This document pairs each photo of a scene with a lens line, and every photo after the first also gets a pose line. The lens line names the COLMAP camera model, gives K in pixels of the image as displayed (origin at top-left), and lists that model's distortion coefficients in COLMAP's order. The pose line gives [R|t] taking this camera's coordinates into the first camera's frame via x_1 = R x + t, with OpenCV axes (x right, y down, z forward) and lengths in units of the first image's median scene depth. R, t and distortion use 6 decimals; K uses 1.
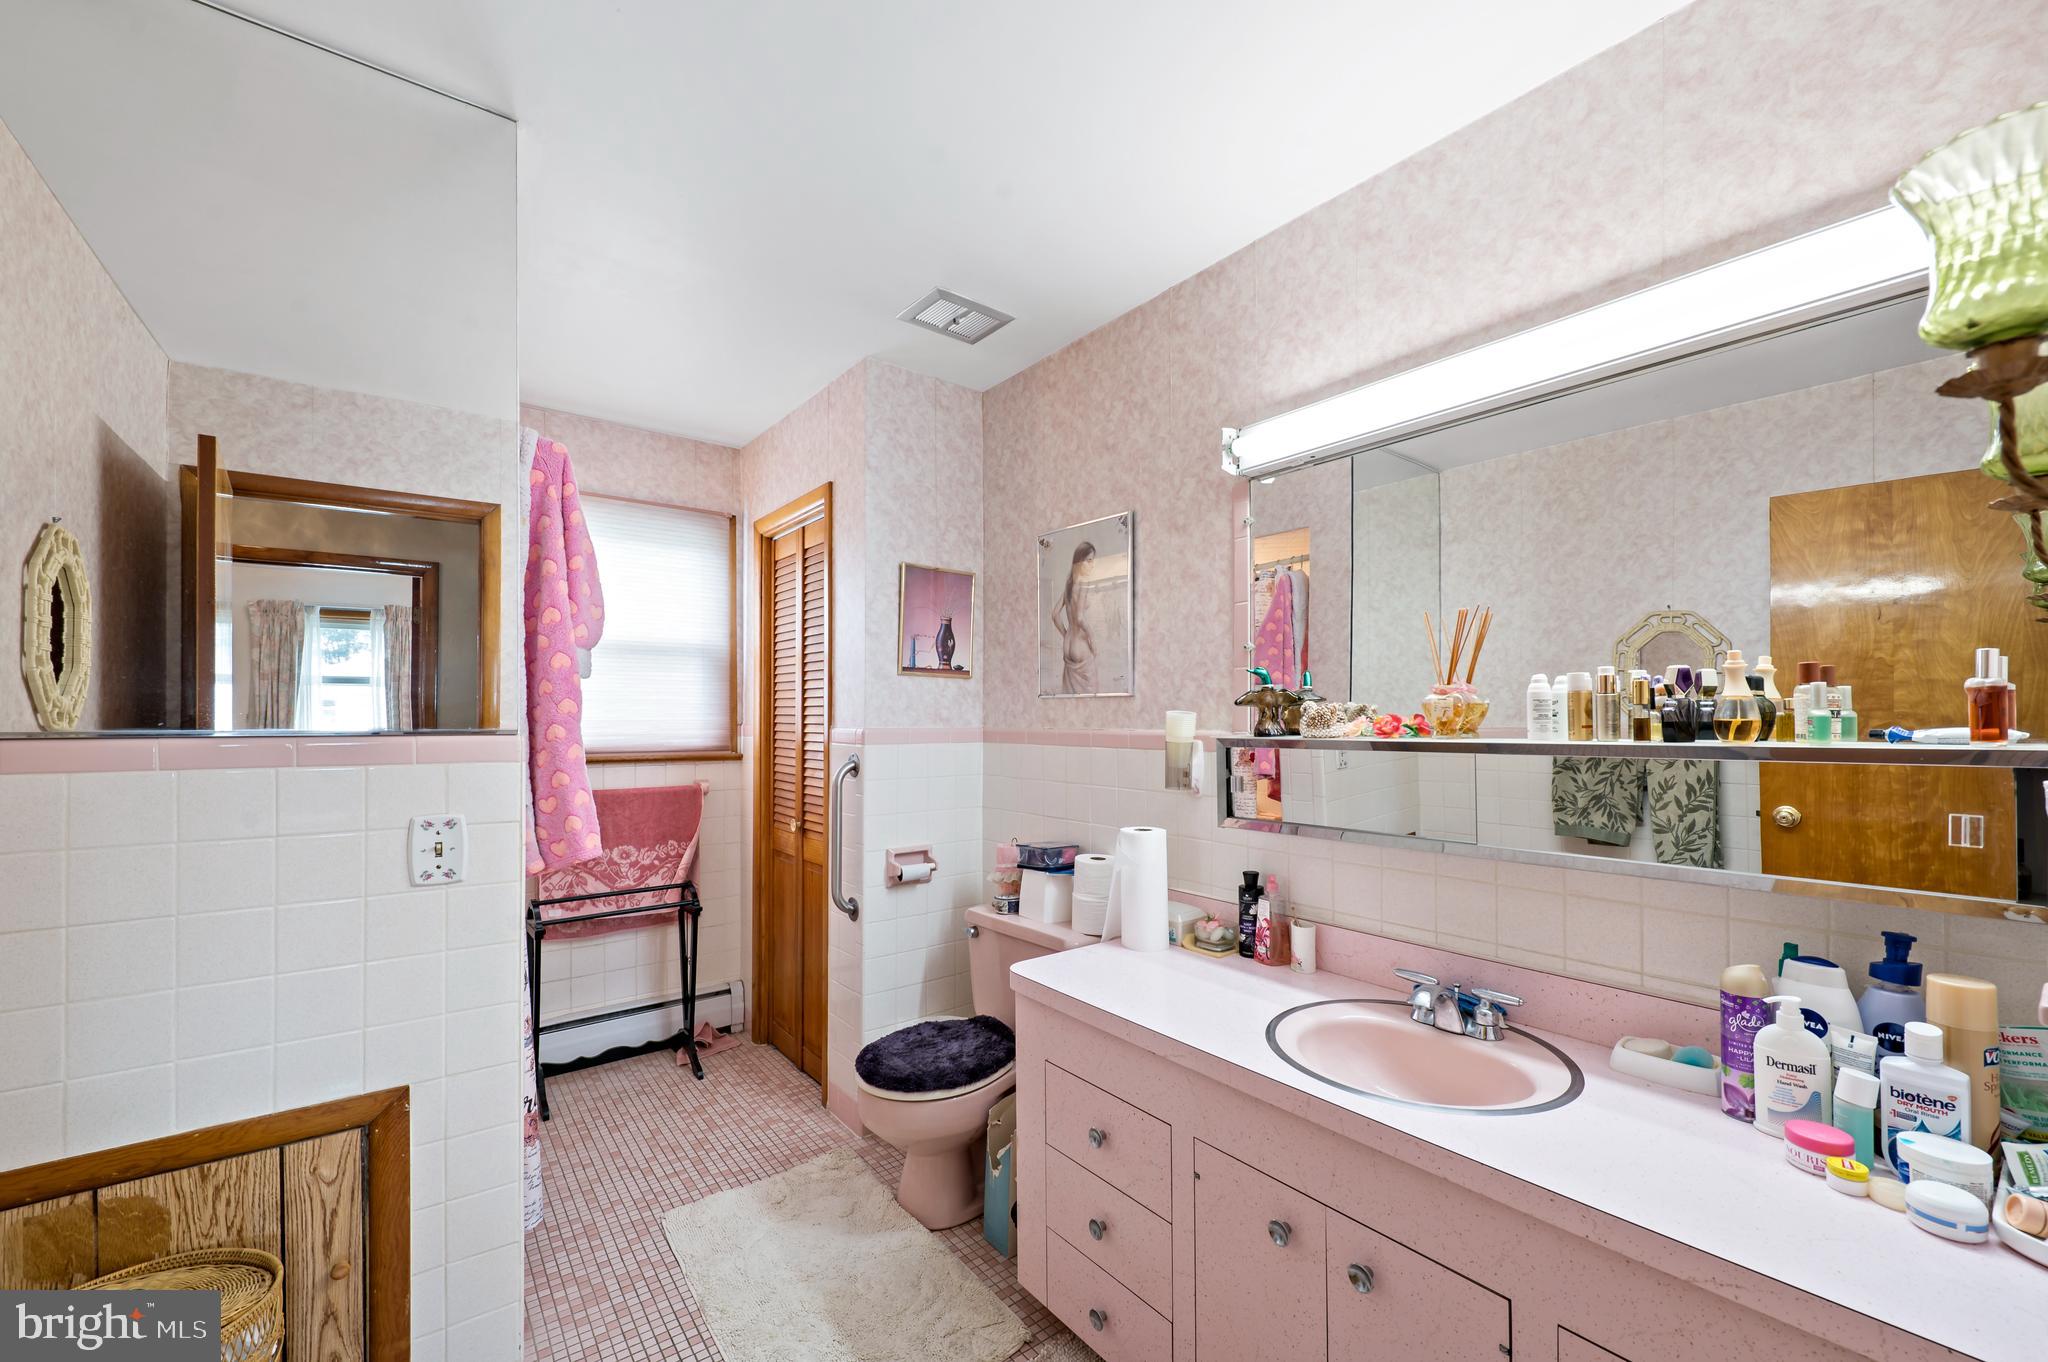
lens RADIAL K [[819.1, 0, 1031.9], [0, 819.1, 724.1], [0, 0, 1]] dist [0.009856, -0.005551]
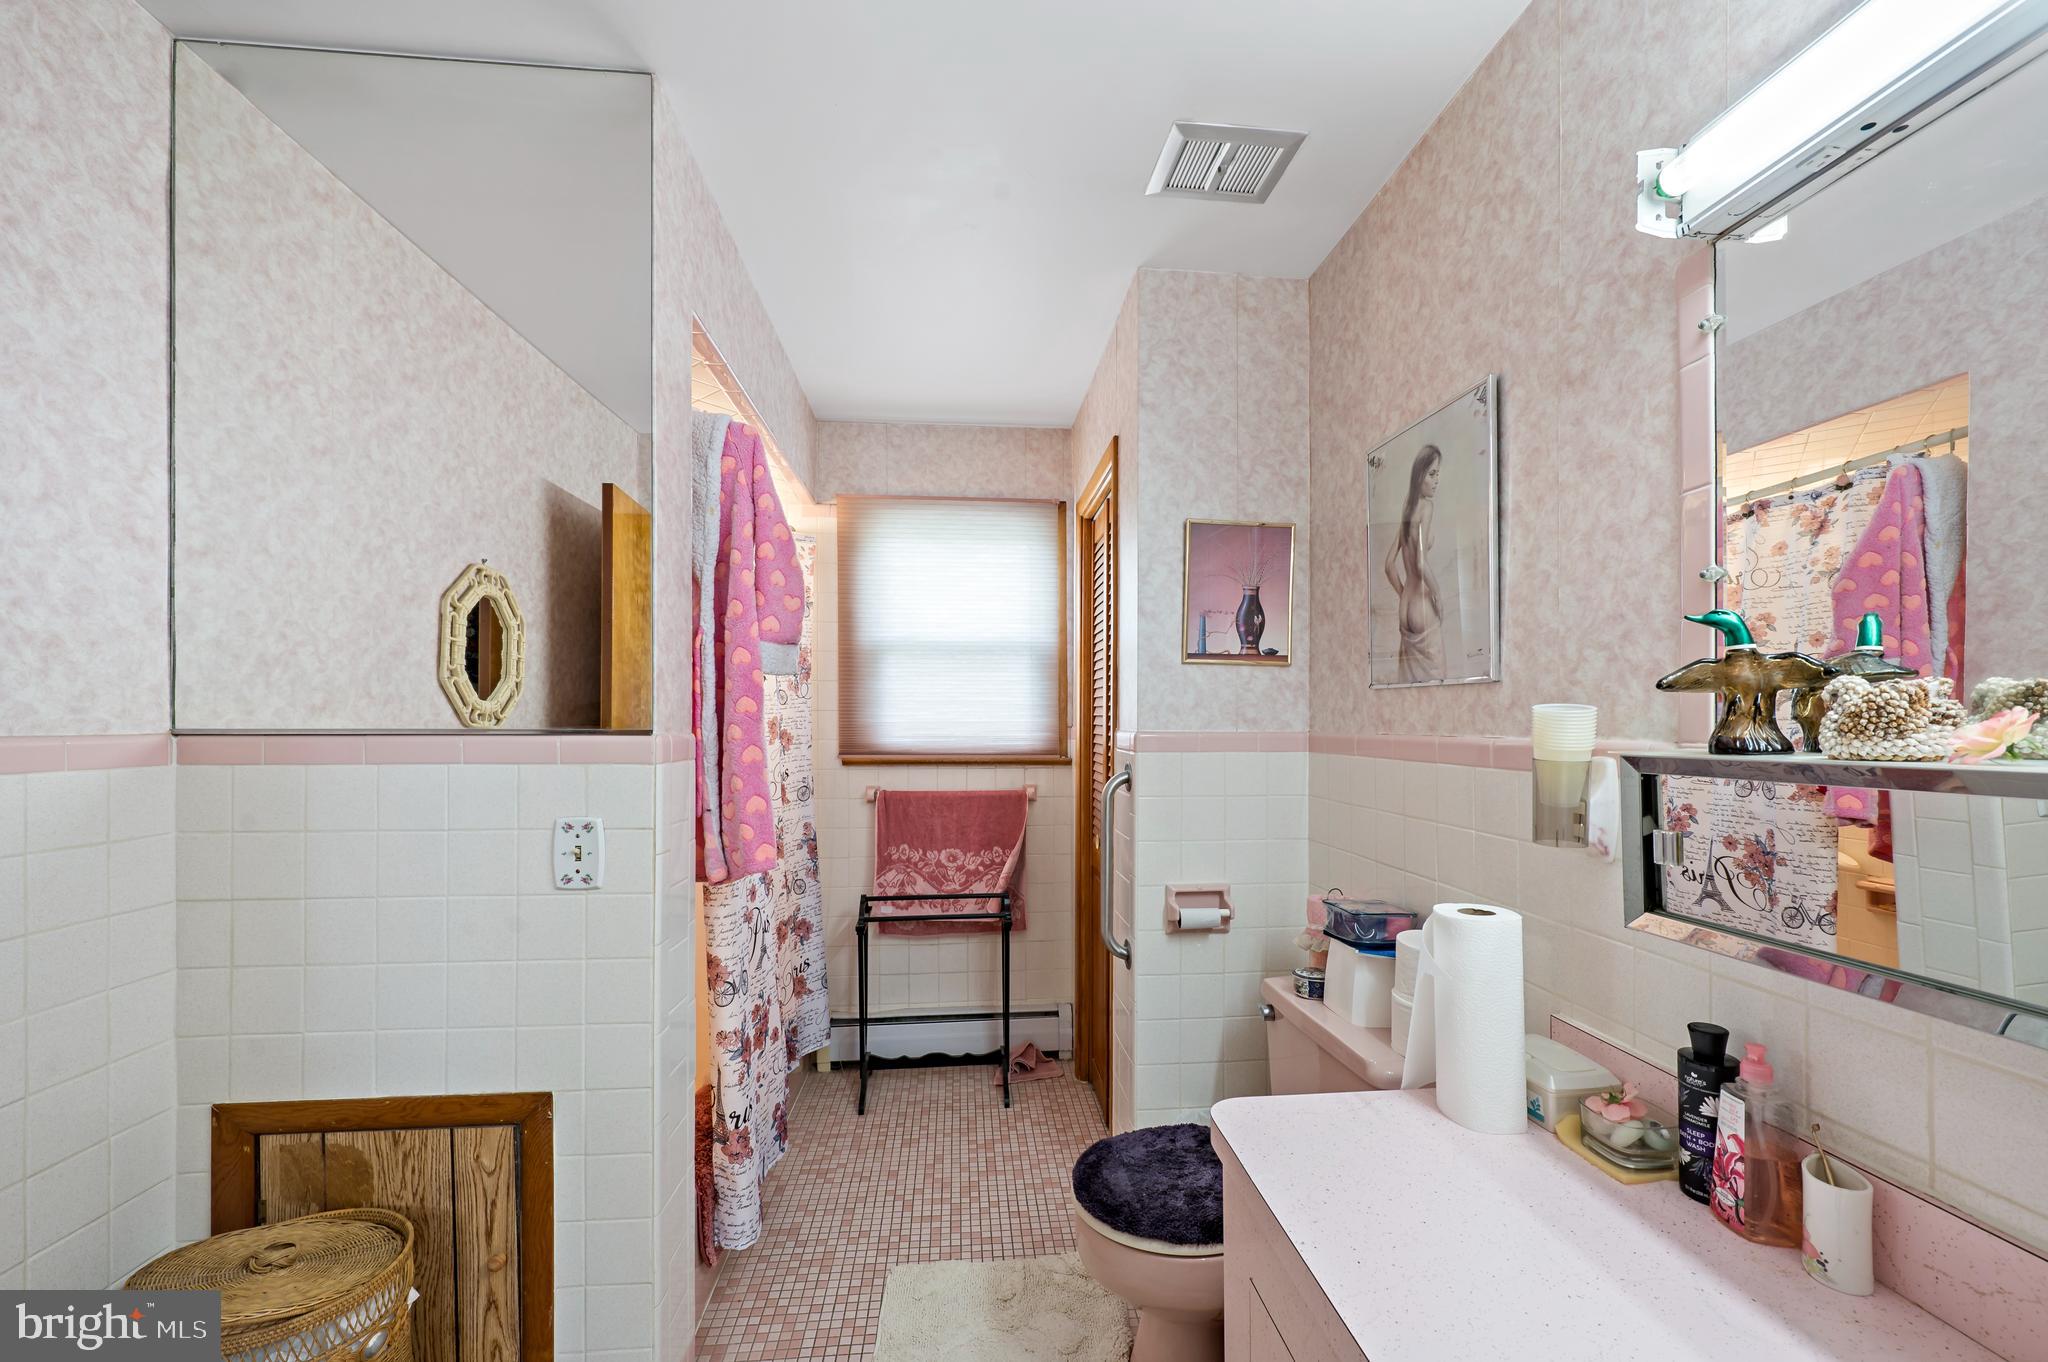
lens RADIAL K [[819.1, 0, 1031.9], [0, 819.1, 724.1], [0, 0, 1]] dist [0.009856, -0.005551]
pose [[0.844702, 0.002417, -0.535231, 0.145109], [-0.004867, 0.999983, -0.003164, 0.000949], [0.535215, 0.005278, 0.844700, 0.279963]]
